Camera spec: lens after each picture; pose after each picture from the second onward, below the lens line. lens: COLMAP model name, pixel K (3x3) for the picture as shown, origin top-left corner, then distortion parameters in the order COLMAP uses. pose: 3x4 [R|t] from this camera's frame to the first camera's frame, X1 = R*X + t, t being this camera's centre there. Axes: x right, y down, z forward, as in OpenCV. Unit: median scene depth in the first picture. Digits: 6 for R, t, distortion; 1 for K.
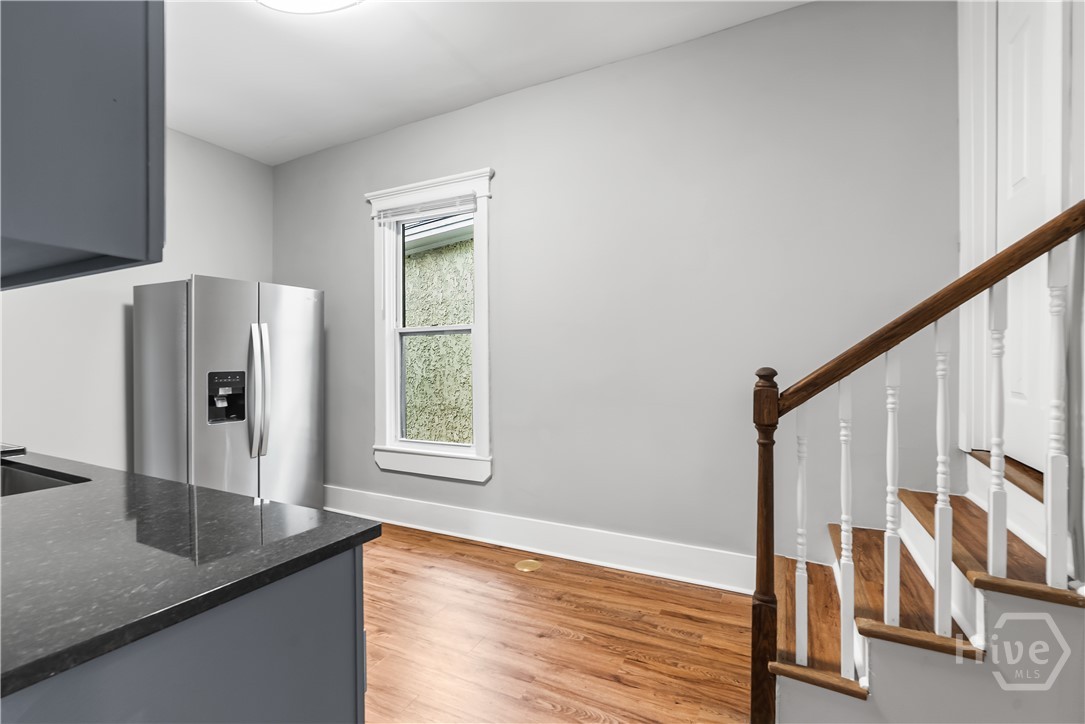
lens RADIAL K [[487.6, 0, 534.6], [0, 487.6, 359.0], [0, 0, 1]] dist [-0.010234, 0.001857]
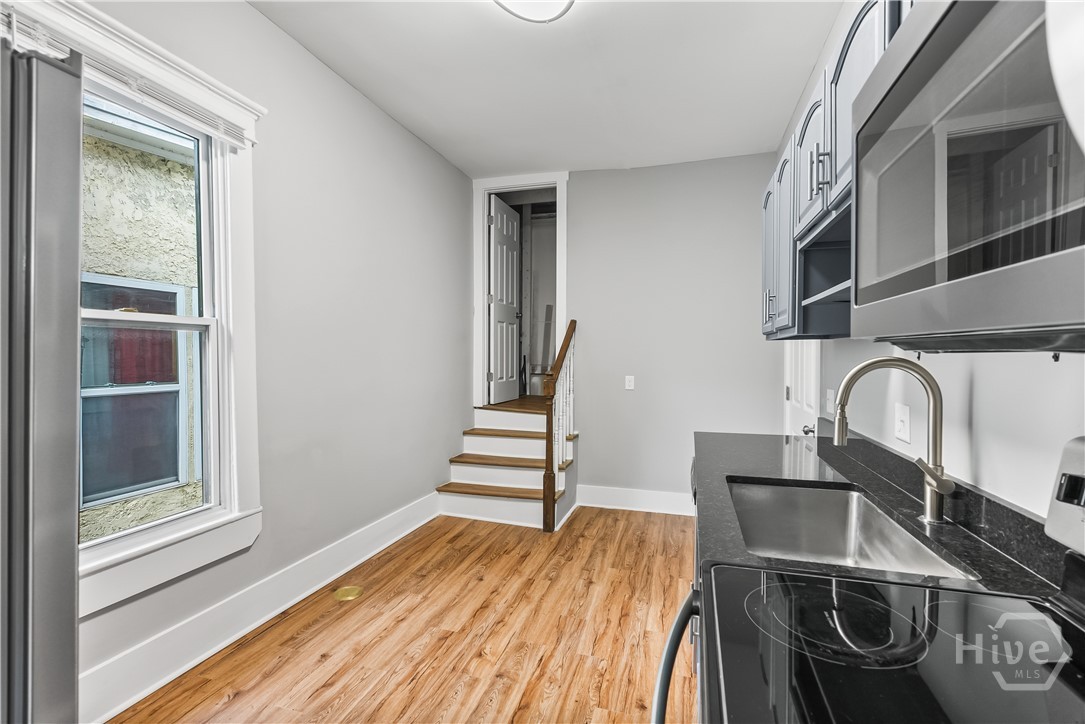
lens RADIAL K [[487.6, 0, 536.5], [0, 487.6, 363.6], [0, 0, 1]] dist [-0.010234, 0.001857]
pose [[-0.163958, -0.011260, 0.986403, -1.019739], [-0.004292, 0.999934, 0.010701, -0.024686], [-0.986458, -0.002479, -0.163995, 0.833875]]
